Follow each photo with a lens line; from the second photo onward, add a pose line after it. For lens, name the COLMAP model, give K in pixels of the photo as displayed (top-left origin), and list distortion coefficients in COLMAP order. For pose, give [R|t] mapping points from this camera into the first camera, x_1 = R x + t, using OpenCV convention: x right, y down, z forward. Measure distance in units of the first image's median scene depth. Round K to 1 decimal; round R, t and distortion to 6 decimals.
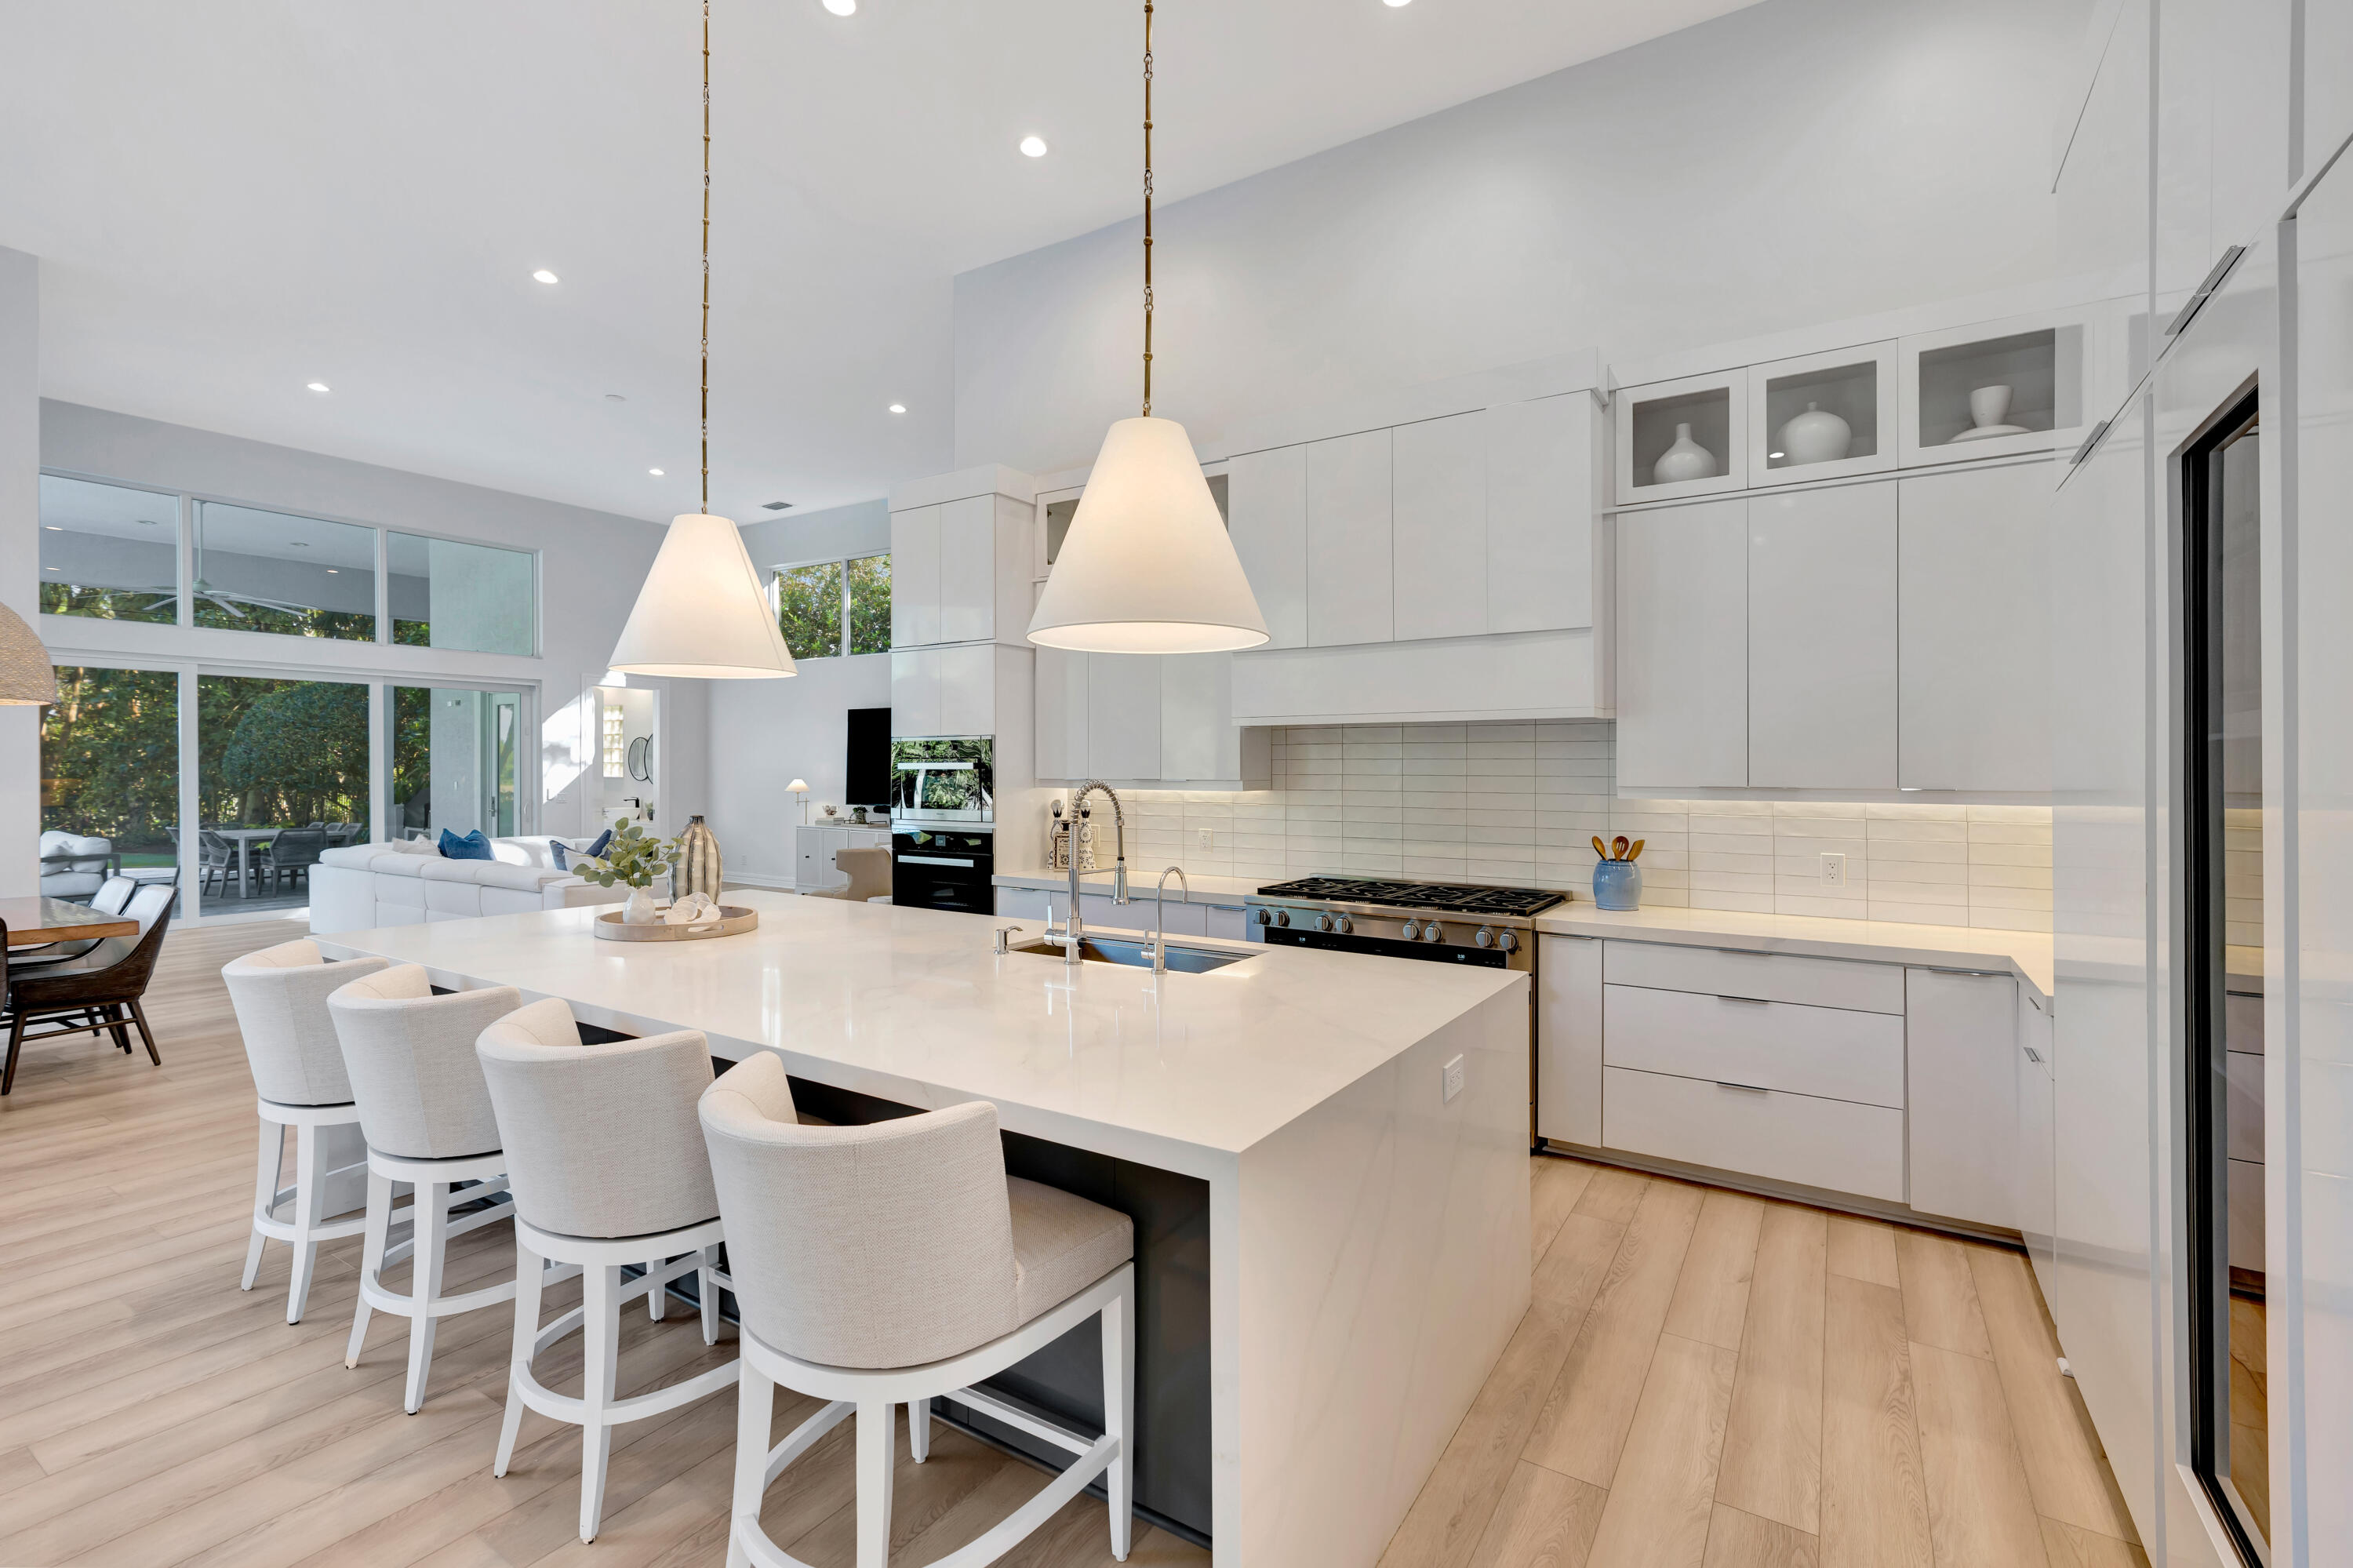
lens RADIAL K [[1055.3, 0, 1167.3], [0, 1055.3, 772.5], [0, 0, 1]] dist [-0.009822, 0.007192]
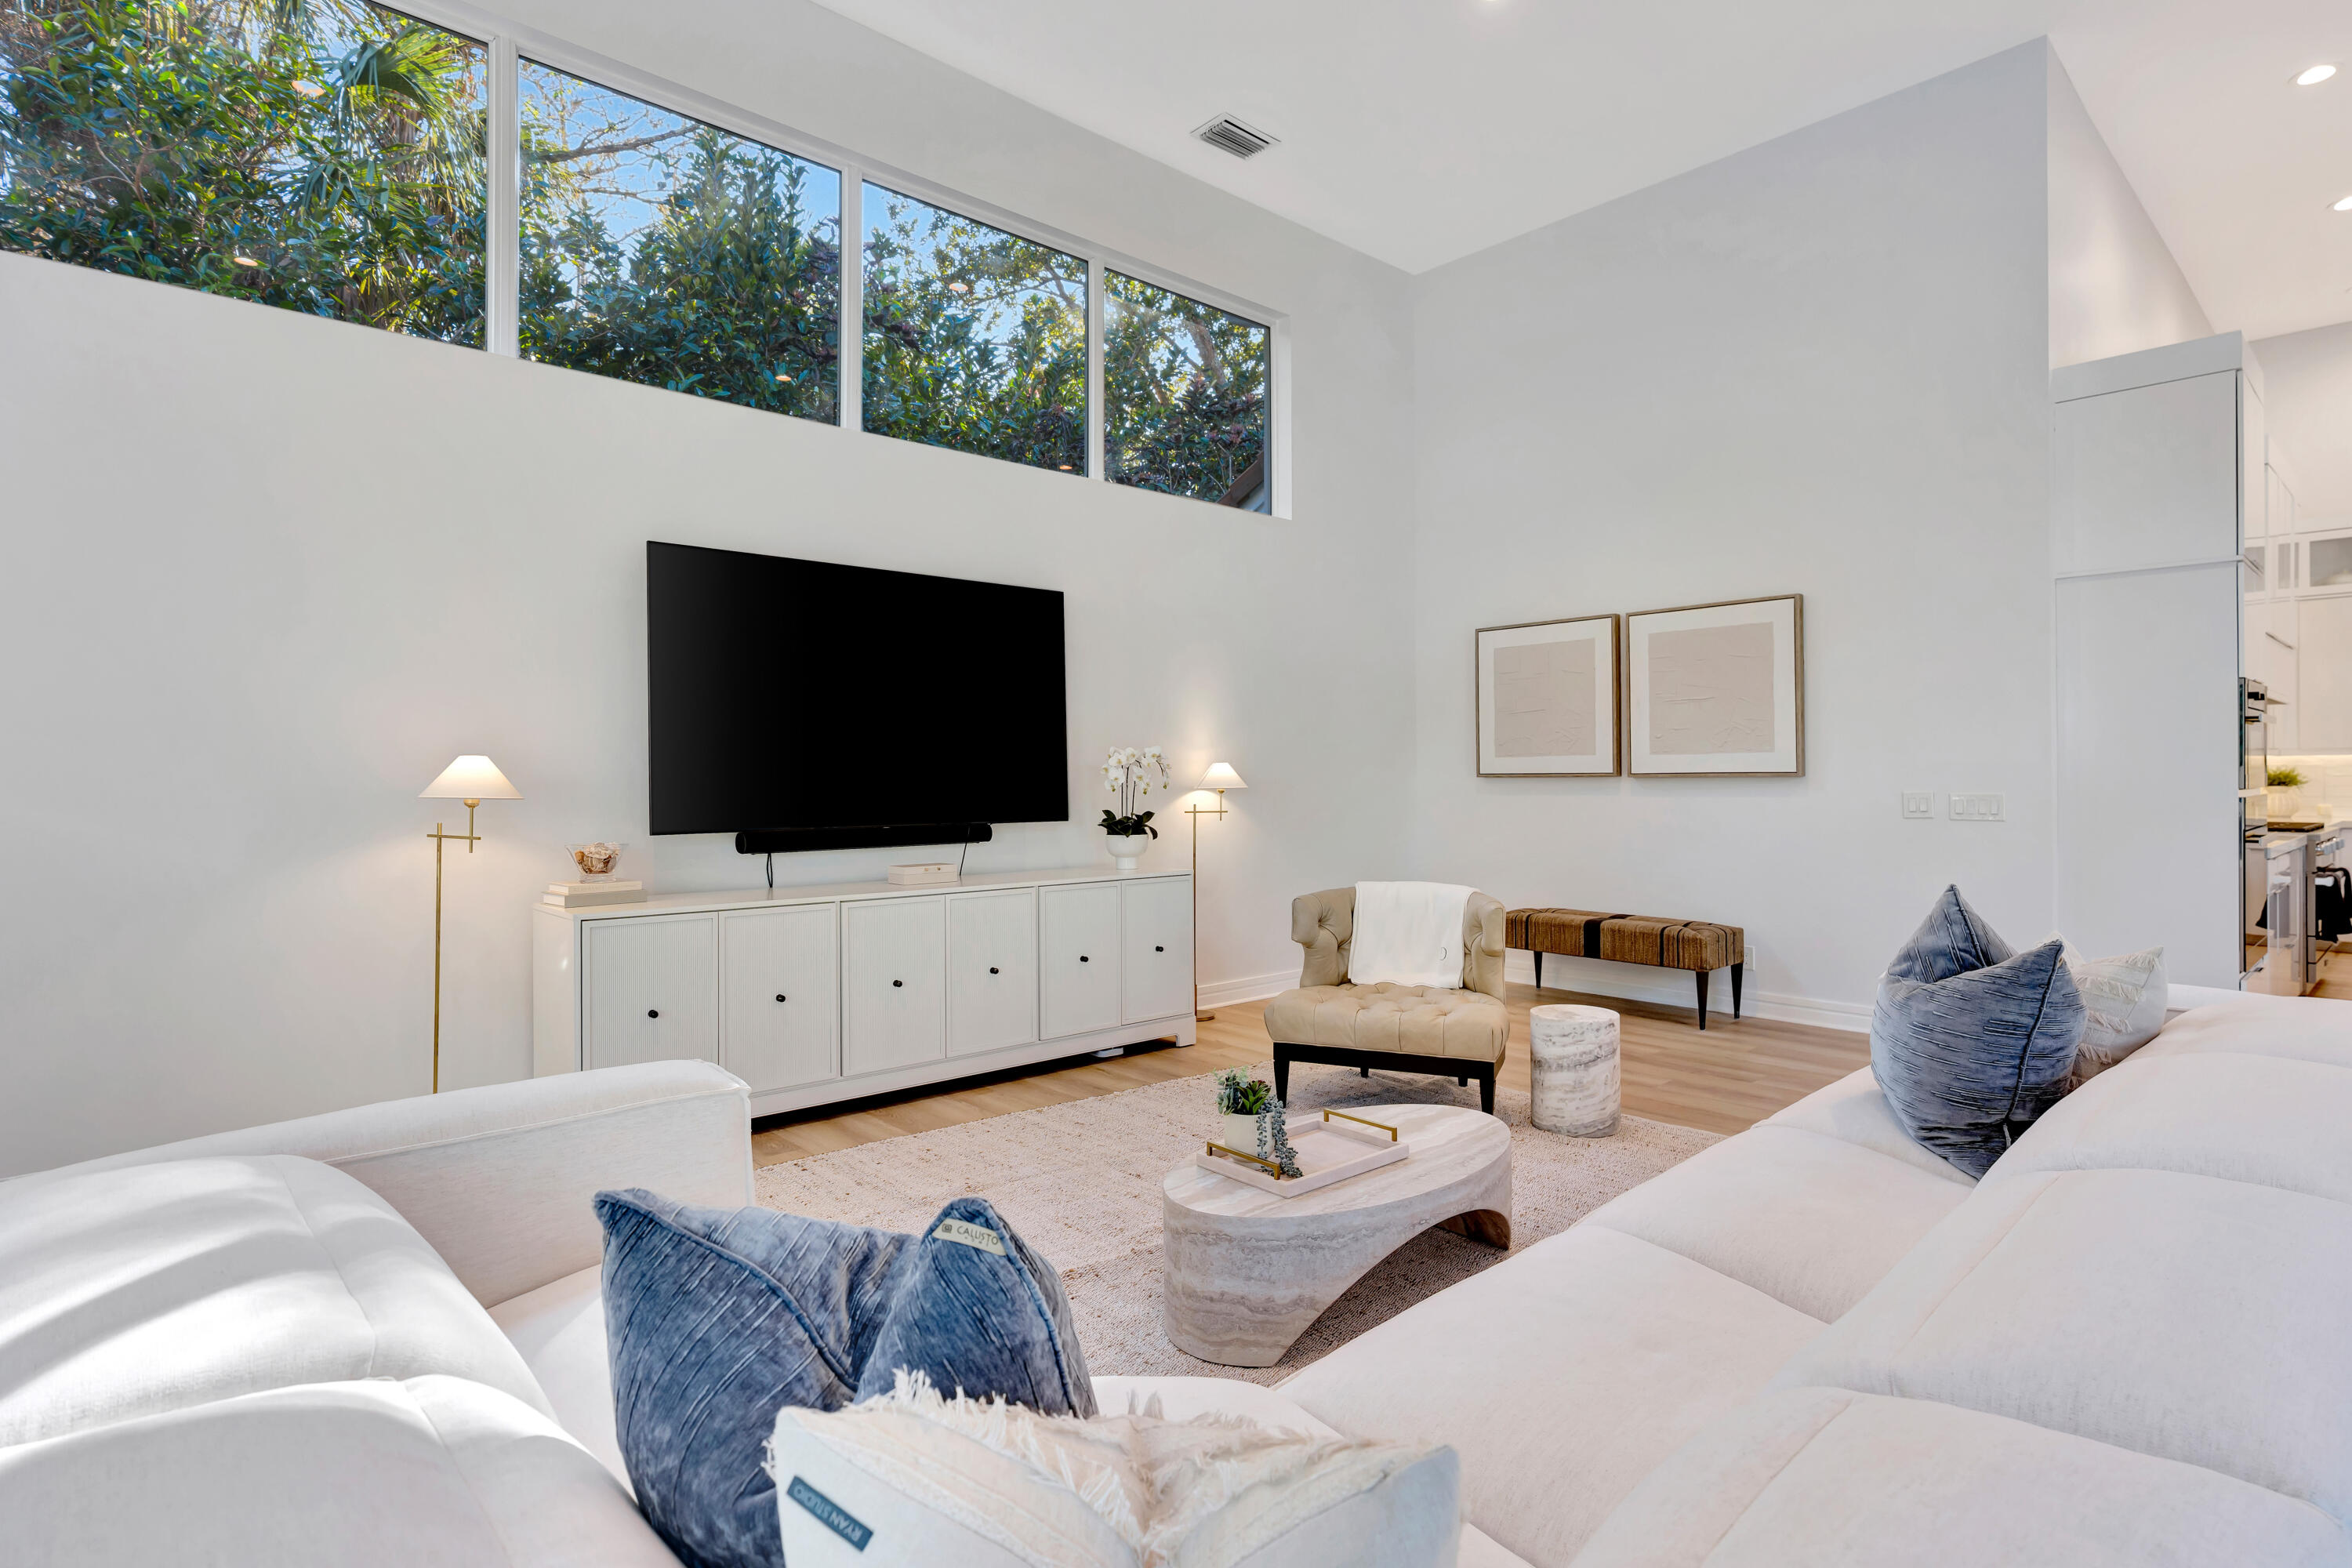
lens RADIAL K [[1189.0, 0, 1217.7], [0, 1189.0, 773.6], [0, 0, 1]] dist [0.023990, 0.000082]
pose [[0.237335, -0.002295, 0.971425, -0.673084], [0.007203, 0.999974, 0.000602, 0.013939], [-0.971401, 0.006854, 0.237345, 0.816285]]
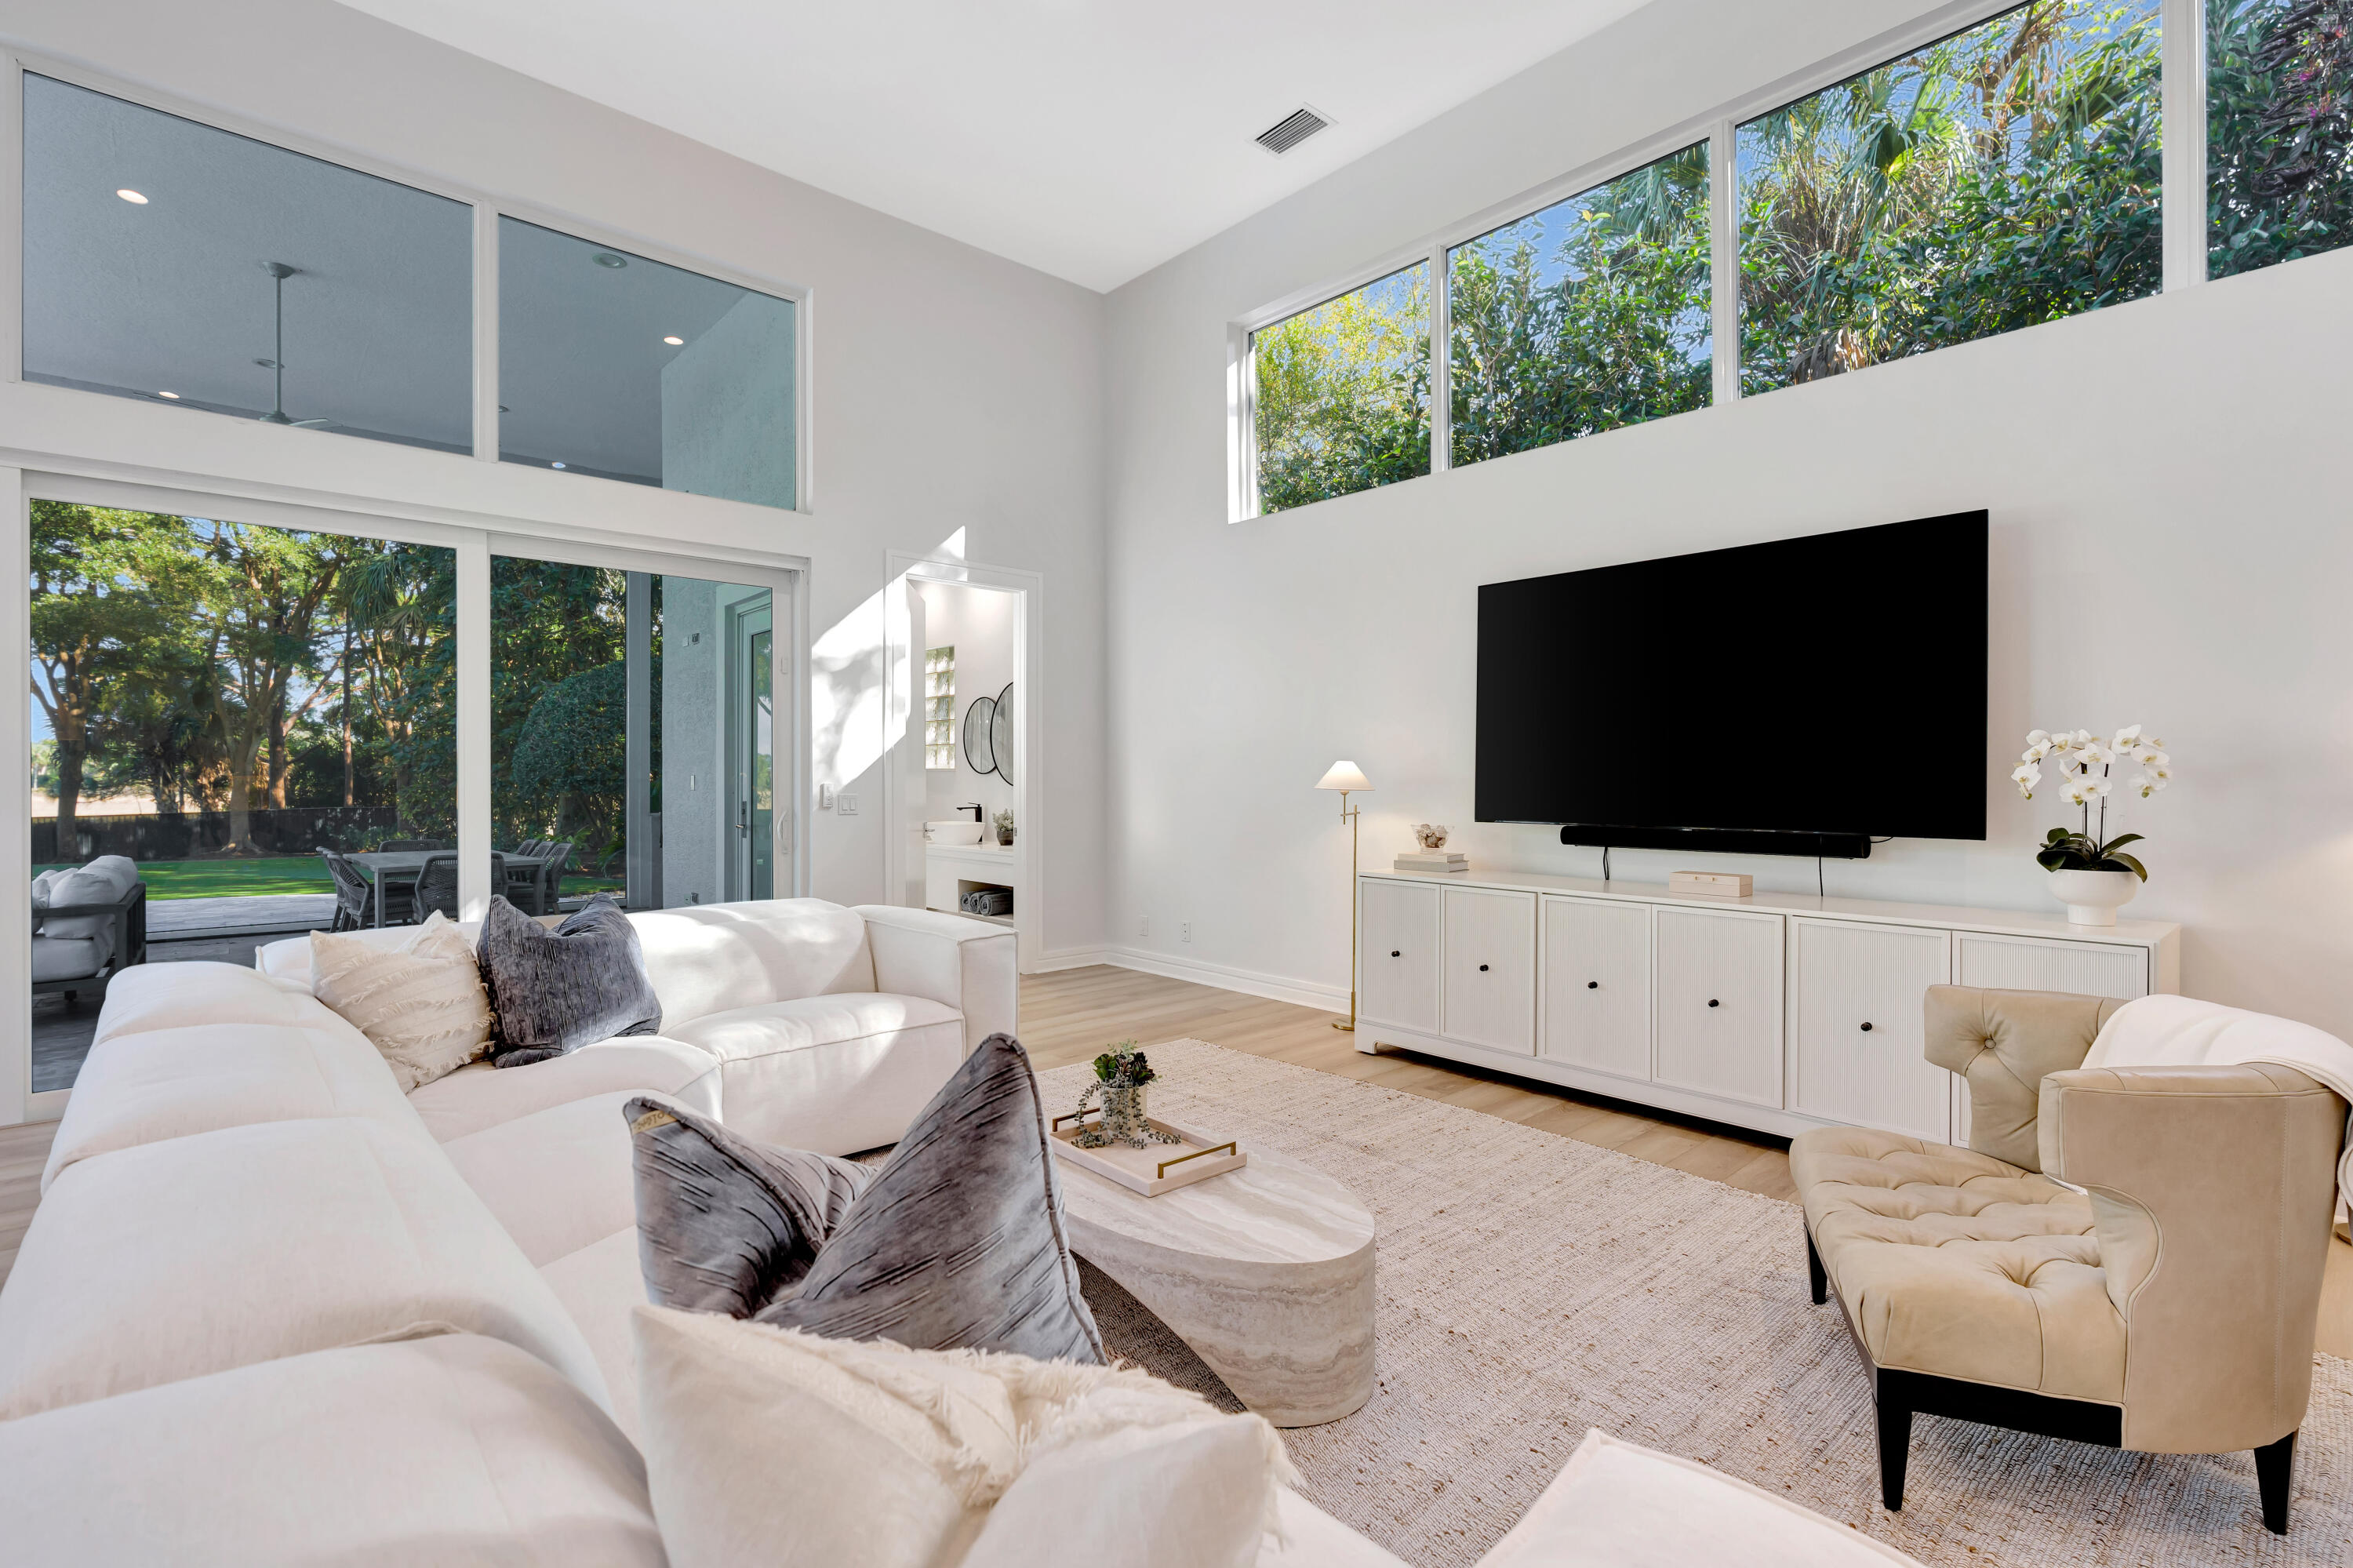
lens RADIAL K [[1075.1, 0, 1175.8], [0, 1075.1, 790.7], [0, 0, 1]] dist [-0.002251, 0.000088]
pose [[0.965932, 0.001928, -0.258788, -0.337983], [-0.000443, 0.999983, 0.005798, 0.017717], [0.258794, -0.005486, 0.965917, 0.630116]]
